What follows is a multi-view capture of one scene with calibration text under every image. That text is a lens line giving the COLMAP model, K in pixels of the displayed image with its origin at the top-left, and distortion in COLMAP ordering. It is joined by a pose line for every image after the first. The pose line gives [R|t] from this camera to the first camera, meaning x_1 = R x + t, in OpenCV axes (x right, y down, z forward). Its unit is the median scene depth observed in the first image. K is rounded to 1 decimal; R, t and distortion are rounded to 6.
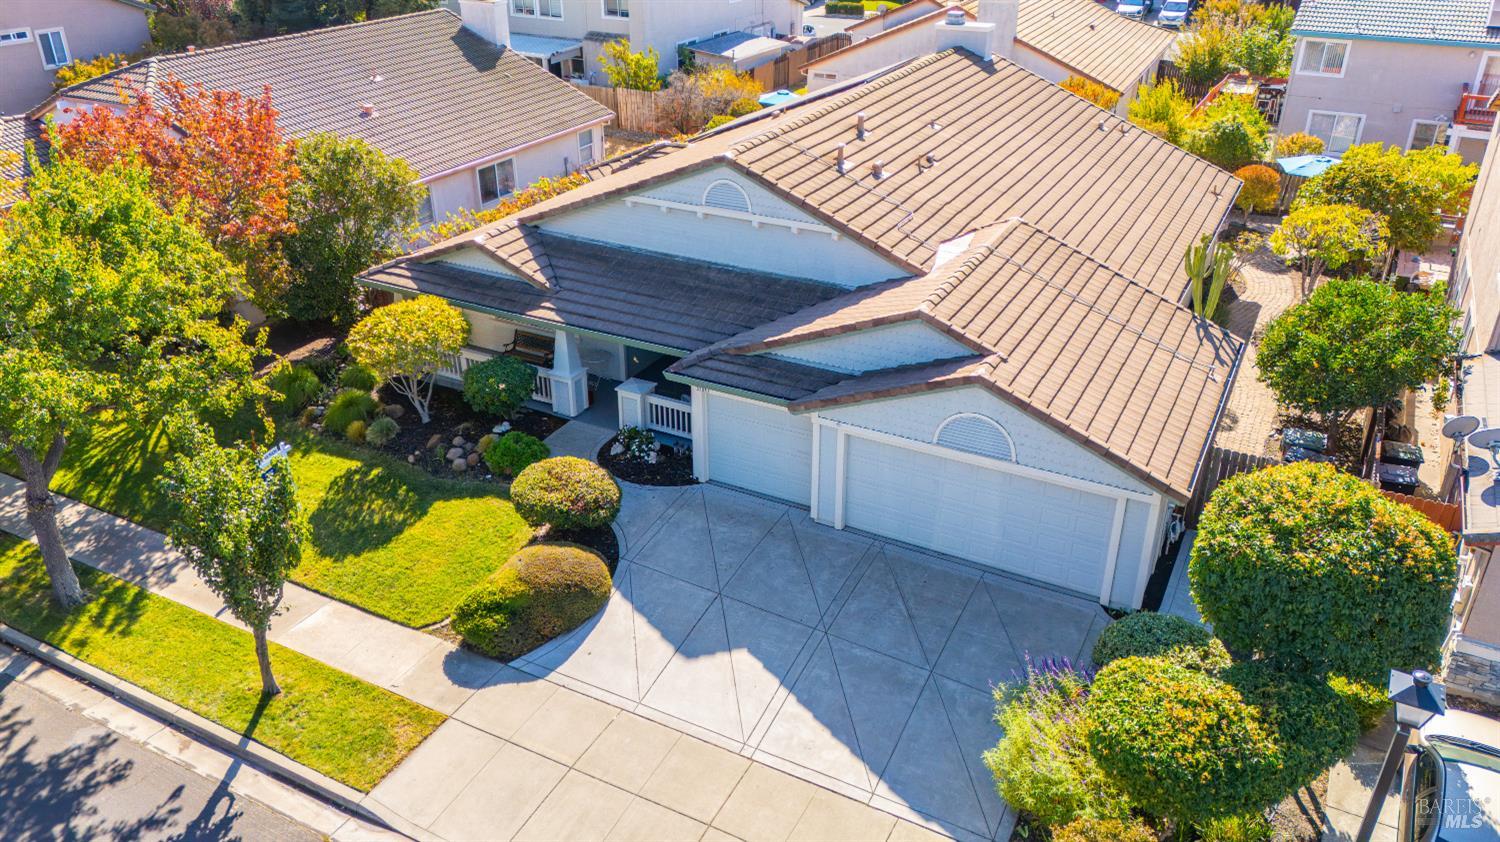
lens RADIAL K [[1112.1, 0, 750.0], [0, 1112.1, 421.0], [0, 0, 1]] dist [0.079314, -0.078057]
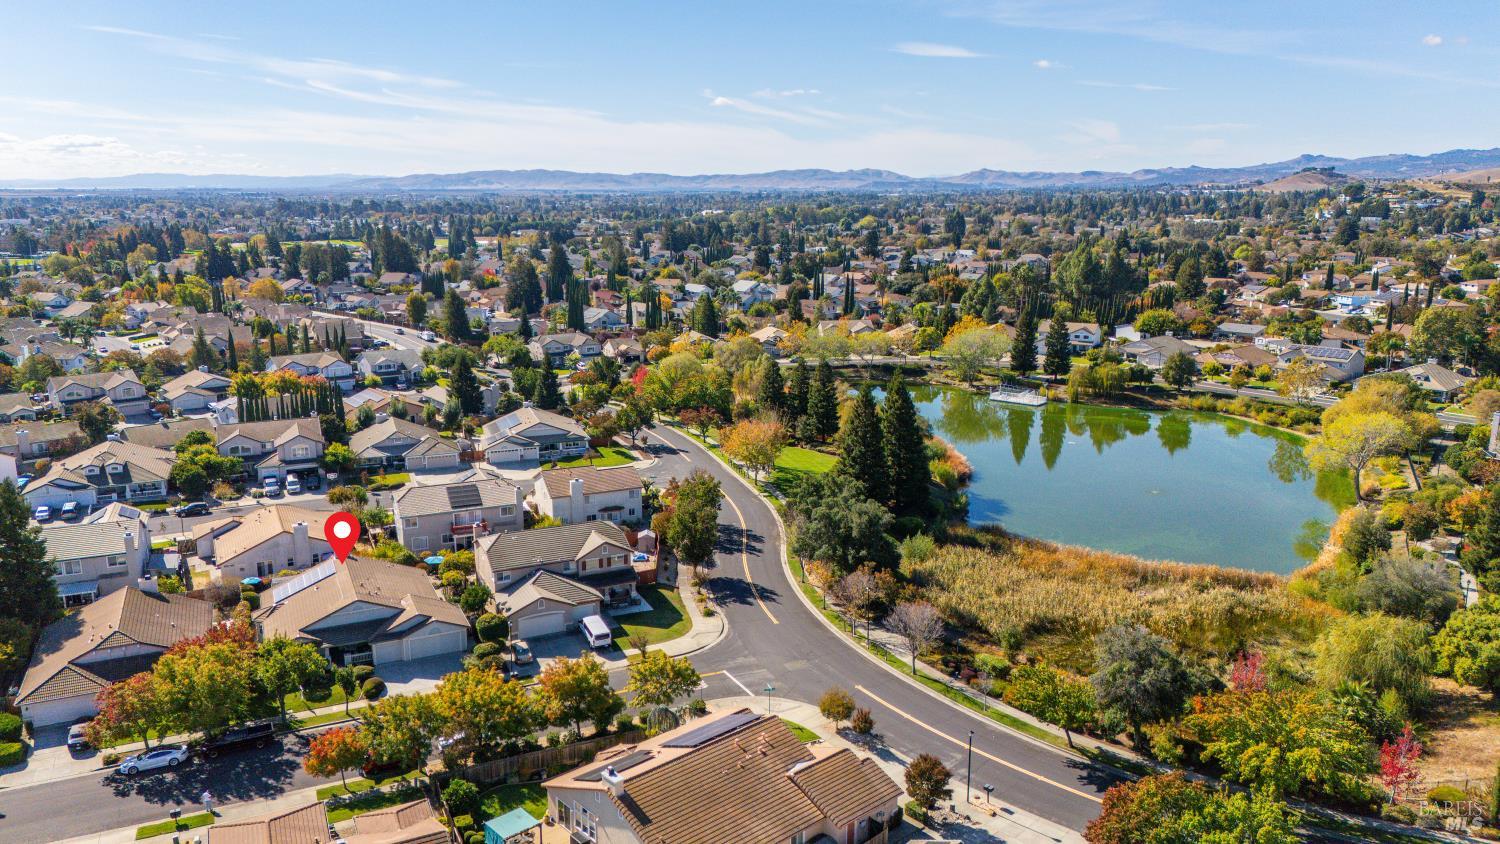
lens RADIAL K [[1093.6, 0, 750.0], [0, 1093.6, 422.0], [0, 0, 1]] dist [0.090577, -0.100222]
pose [[0.602187, -0.169397, 0.780176, -3.197320], [0.370744, 0.924804, -0.085364, 0.111021], [-0.707050, 0.340651, 0.619708, -4.205620]]
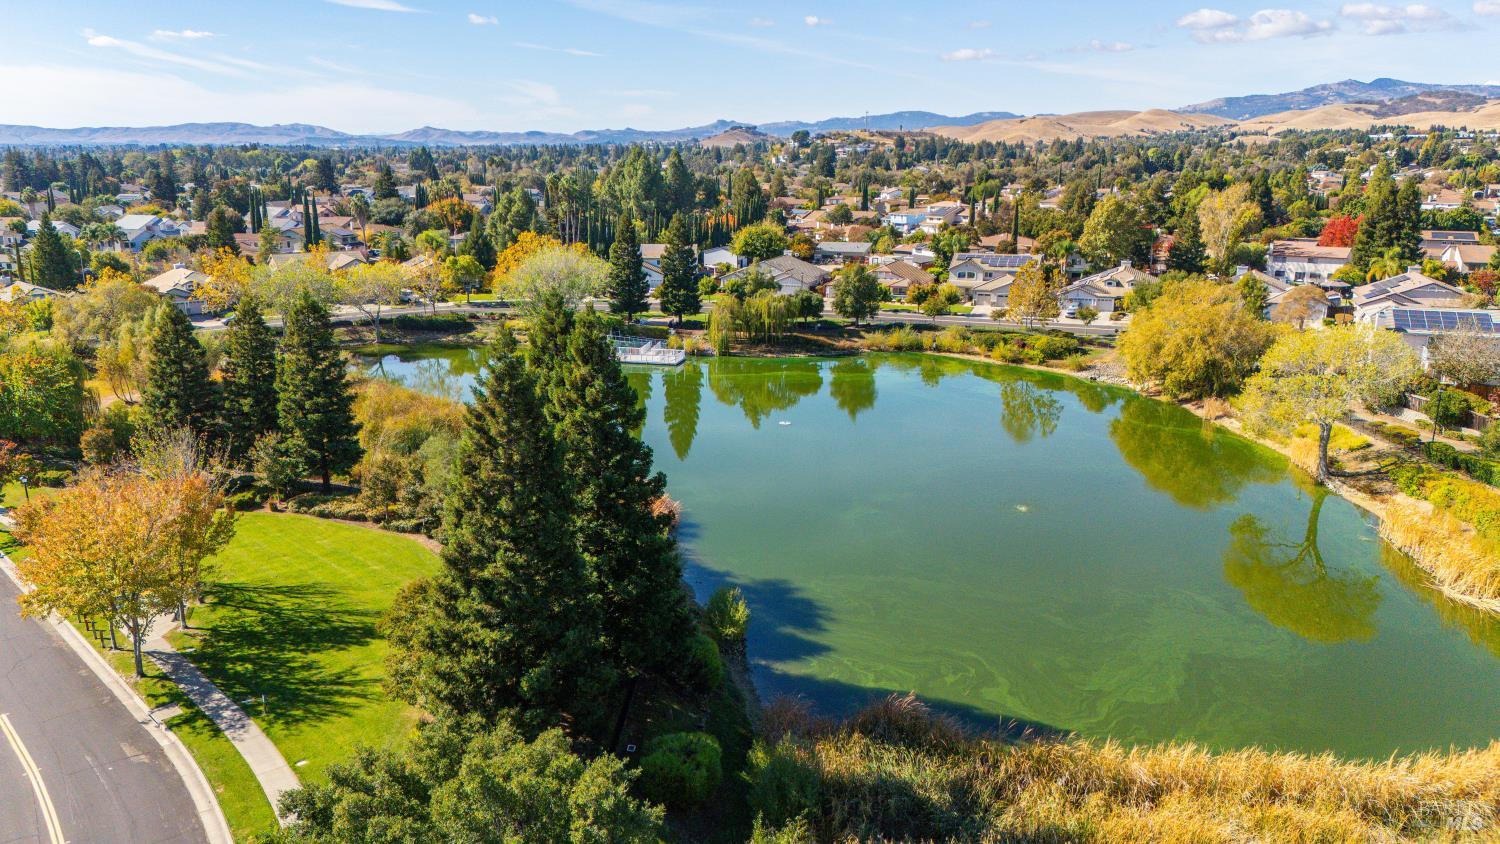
lens RADIAL K [[1093.6, 0, 750.0], [0, 1093.6, 422.0], [0, 0, 1]] dist [0.090577, -0.100222]
pose [[0.166060, -0.240642, 0.956303, 1.602814], [0.454972, 0.879078, 0.142204, -0.473520], [-0.874885, 0.411476, 0.255465, -0.774985]]
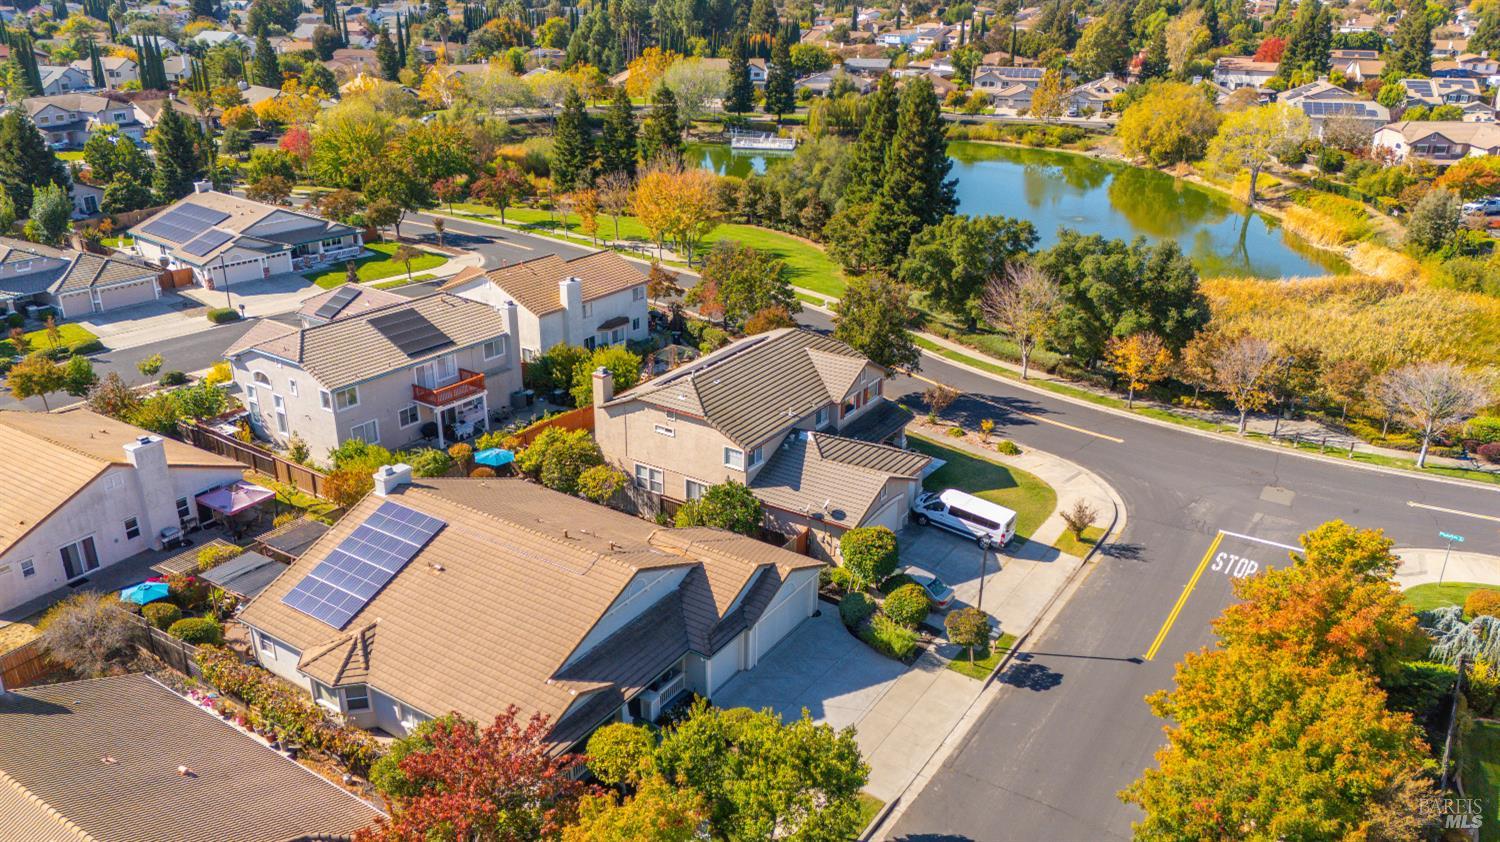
lens RADIAL K [[1112.1, 0, 750.0], [0, 1112.1, 421.0], [0, 0, 1]] dist [0.079314, -0.078057]
pose [[0.098582, -0.378050, 0.920521, -2.203626], [0.450289, 0.841856, 0.297520, -1.212389], [-0.887424, 0.385170, 0.253224, 0.237173]]
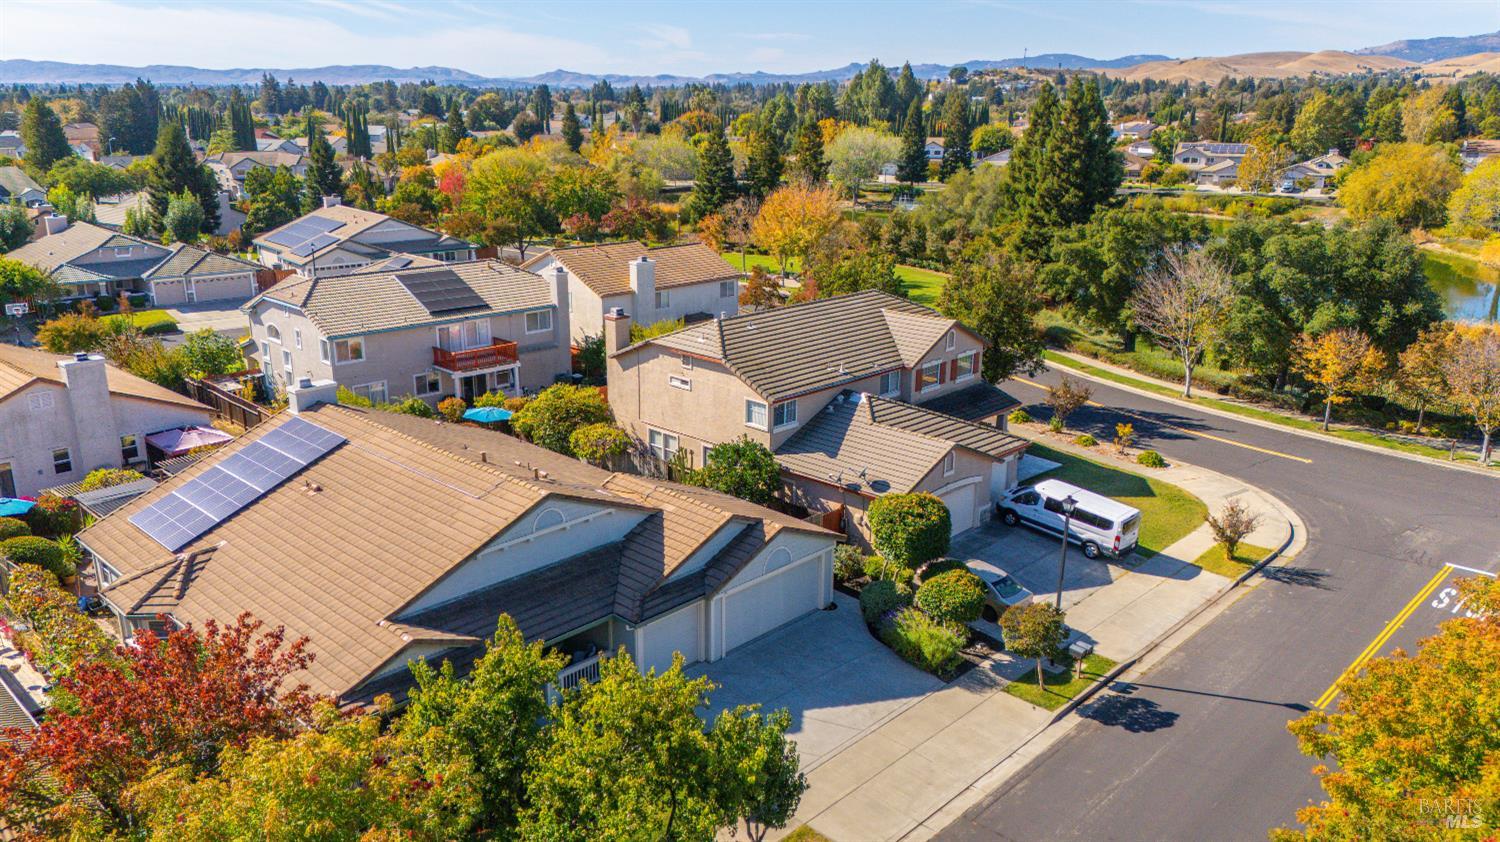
lens RADIAL K [[1112.1, 0, 750.0], [0, 1112.1, 421.0], [0, 0, 1]] dist [0.079314, -0.078057]
pose [[0.276009, -0.271356, 0.922055, -1.584668], [0.437736, 0.889545, 0.130756, -0.490056], [-0.855690, 0.367527, 0.364305, 0.244756]]
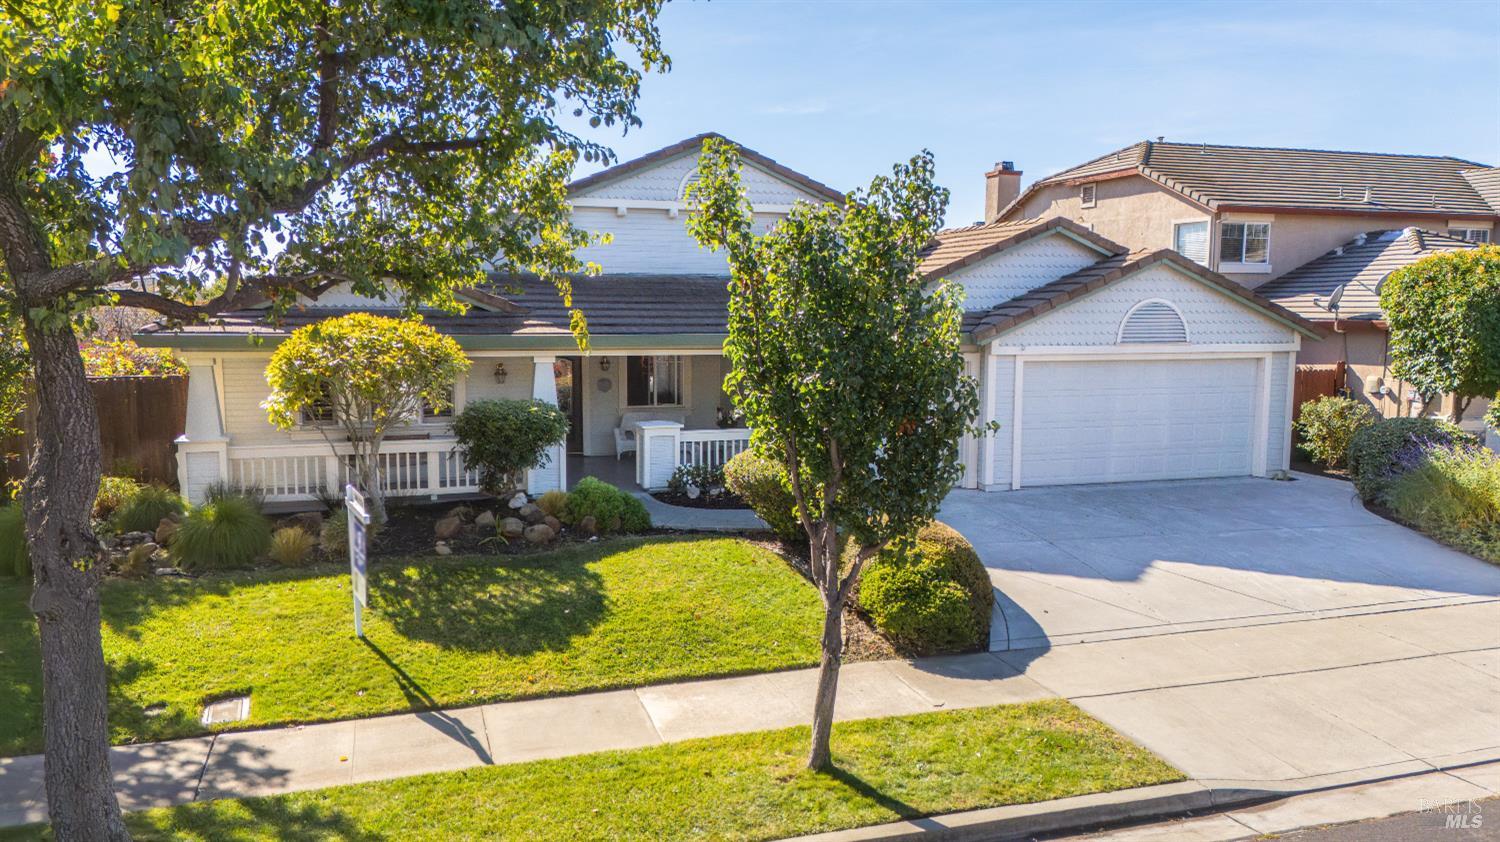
lens RADIAL K [[1112.1, 0, 750.0], [0, 1112.1, 421.0], [0, 0, 1]] dist [0.079314, -0.078057]
pose [[0.685593, -0.074523, 0.724160, -0.780070], [0.331225, 0.917751, -0.219140, 0.195265], [-0.648268, 0.390101, 0.653888, 0.632231]]
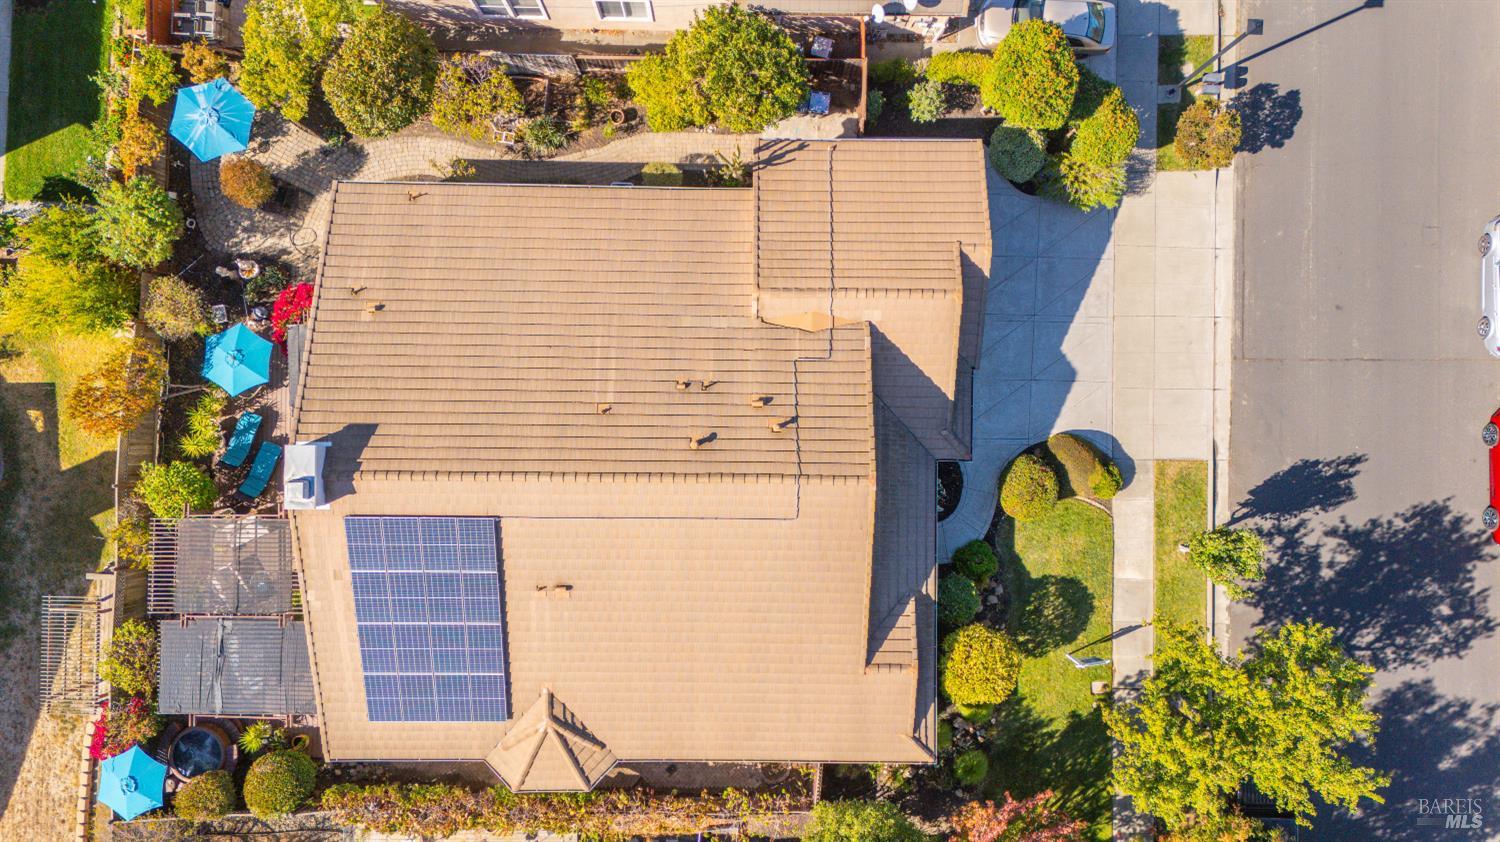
lens RADIAL K [[1093.6, 0, 750.0], [0, 1093.6, 421.0], [0, 0, 1]] dist [0.090577, -0.100222]
pose [[-0.458719, -0.888580, -0.001868, 0.137154], [0.396115, -0.206370, 0.894709, -1.777319], [-0.795405, 0.409680, 0.446646, 0.628838]]
